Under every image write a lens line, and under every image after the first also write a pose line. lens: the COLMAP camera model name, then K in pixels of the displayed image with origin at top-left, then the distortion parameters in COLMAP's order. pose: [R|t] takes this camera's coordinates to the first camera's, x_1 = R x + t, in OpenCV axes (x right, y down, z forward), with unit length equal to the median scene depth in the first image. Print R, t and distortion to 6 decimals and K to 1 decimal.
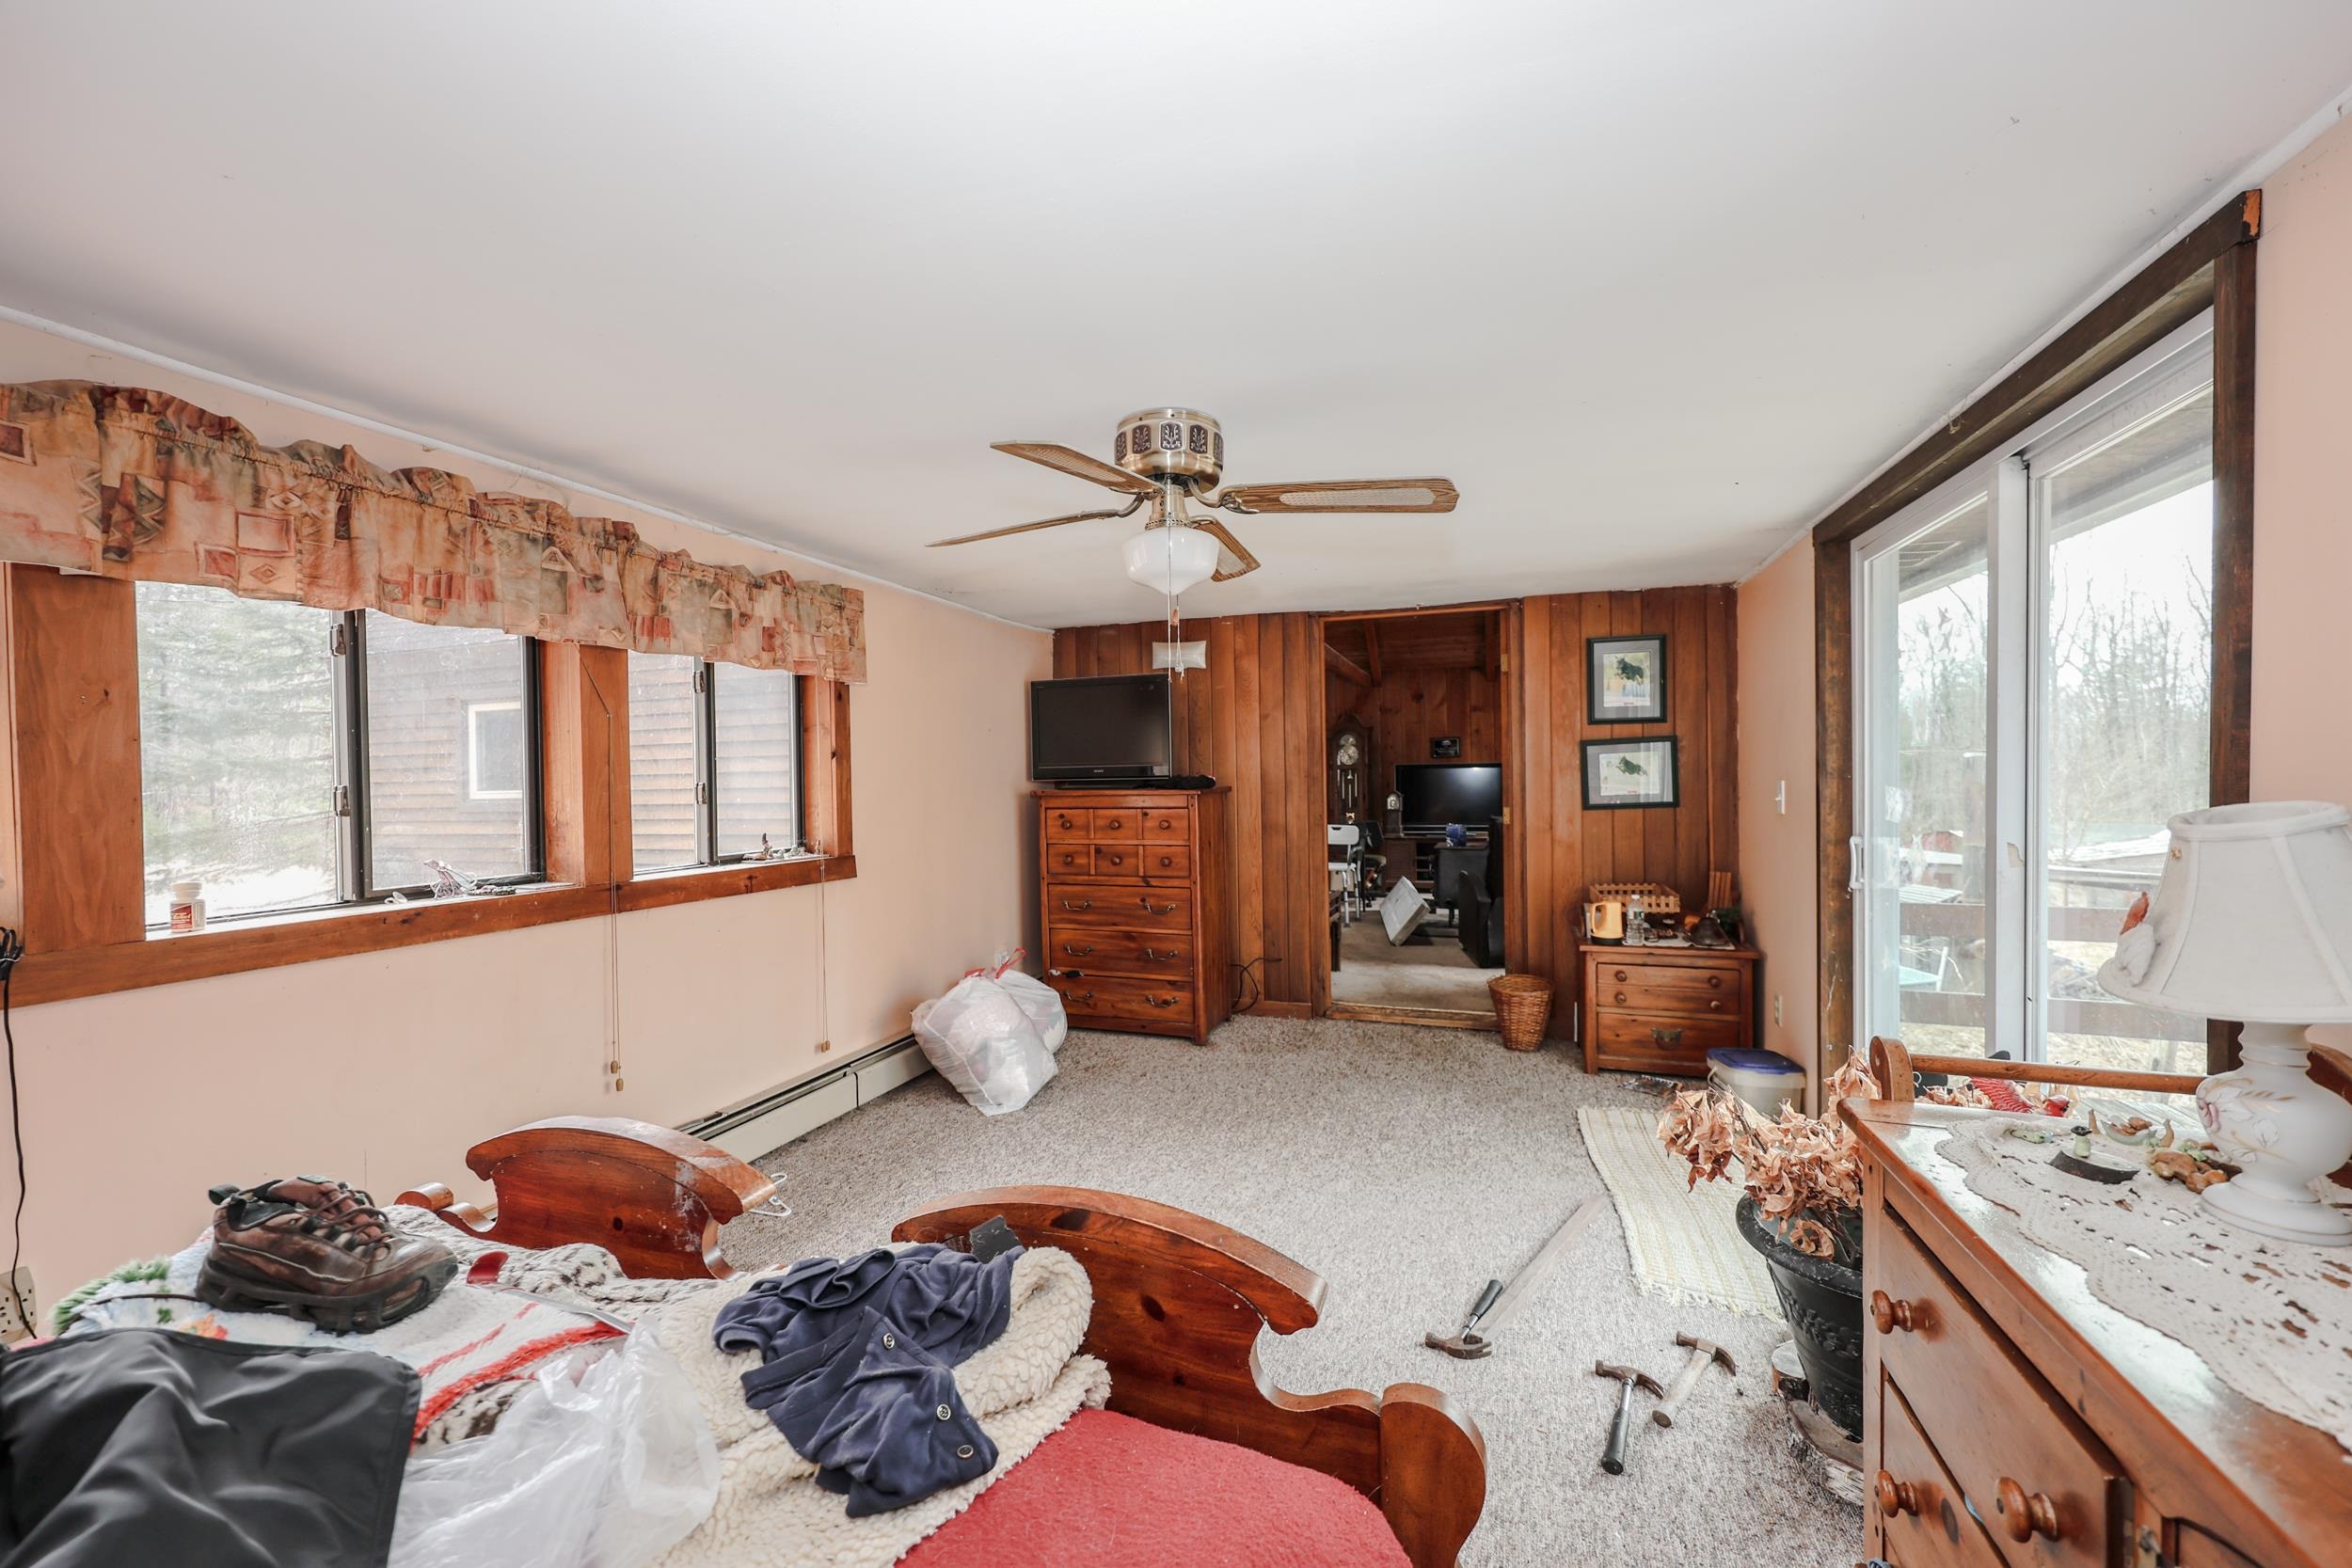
lens RADIAL K [[978.6, 0, 1176.0], [0, 978.6, 784.0], [0, 0, 1]] dist [-0.000531, -0.000104]
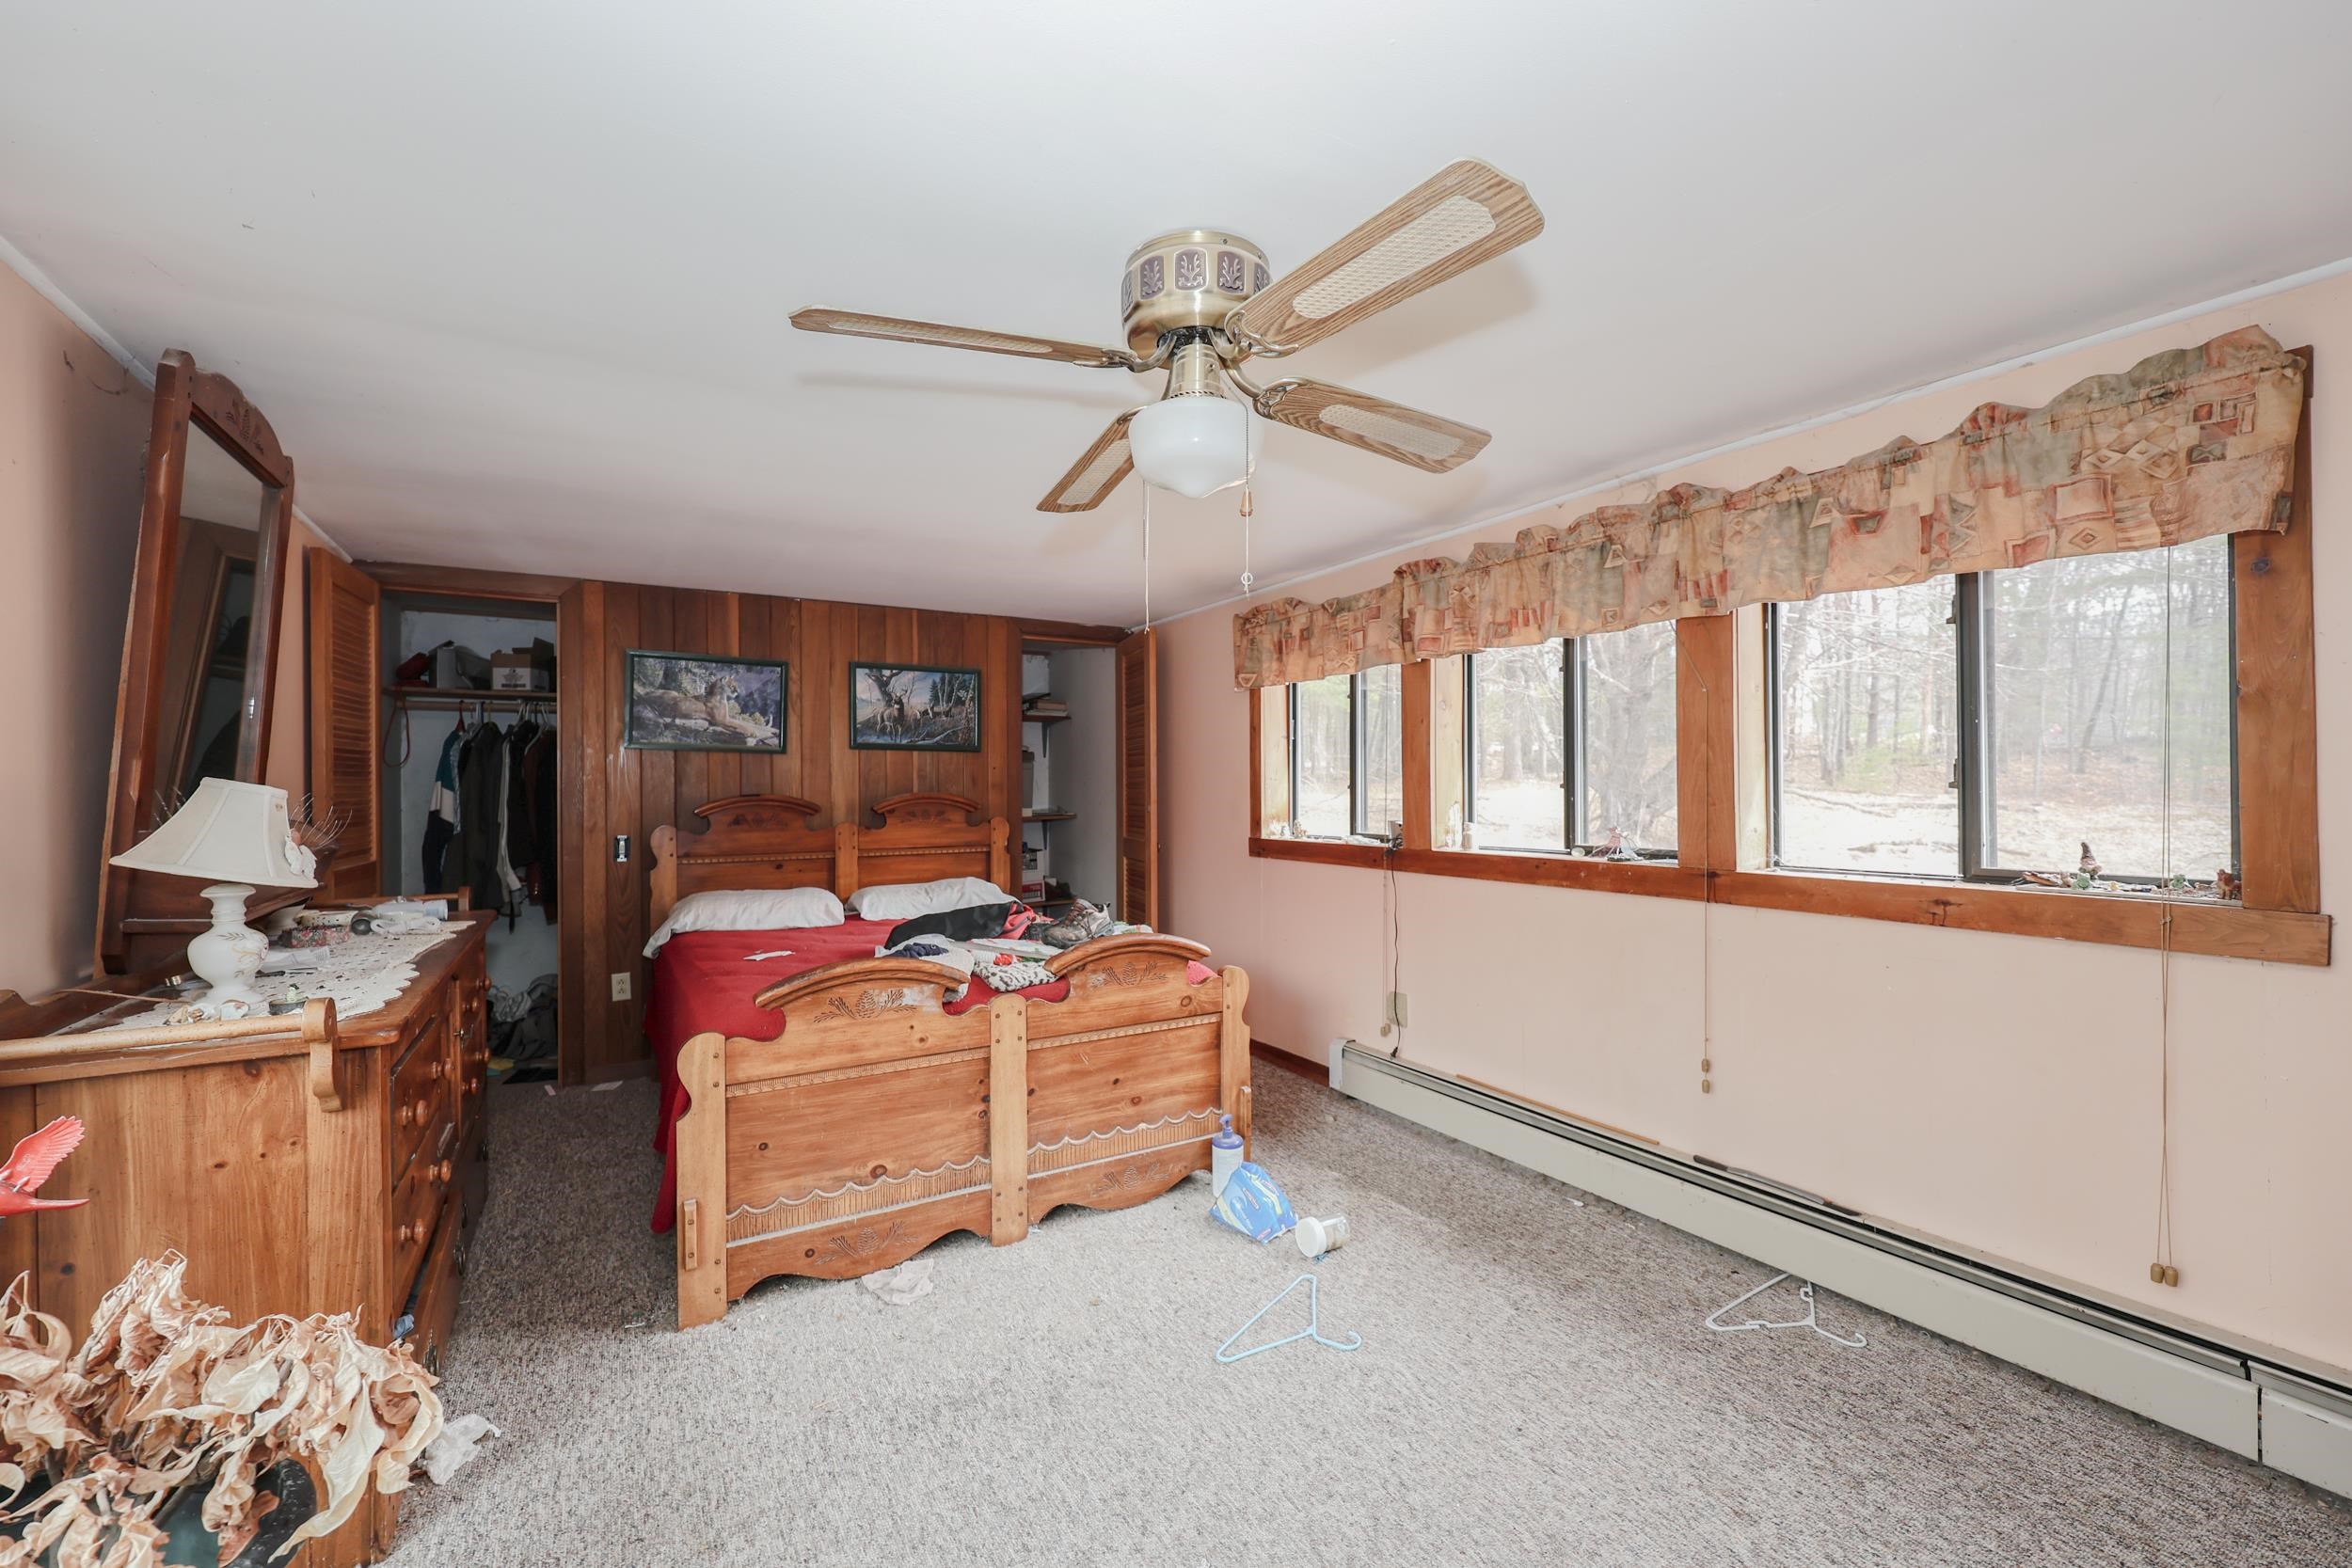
lens RADIAL K [[960.1, 0, 1176.0], [0, 960.1, 784.0], [0, 0, 1]] dist [-0.000504, -0.000251]
pose [[-0.642322, 0.011909, -0.766342, 0.391188], [0.006125, 0.999927, 0.010405, 0.006593], [0.766410, 0.001990, -0.642348, 1.041966]]
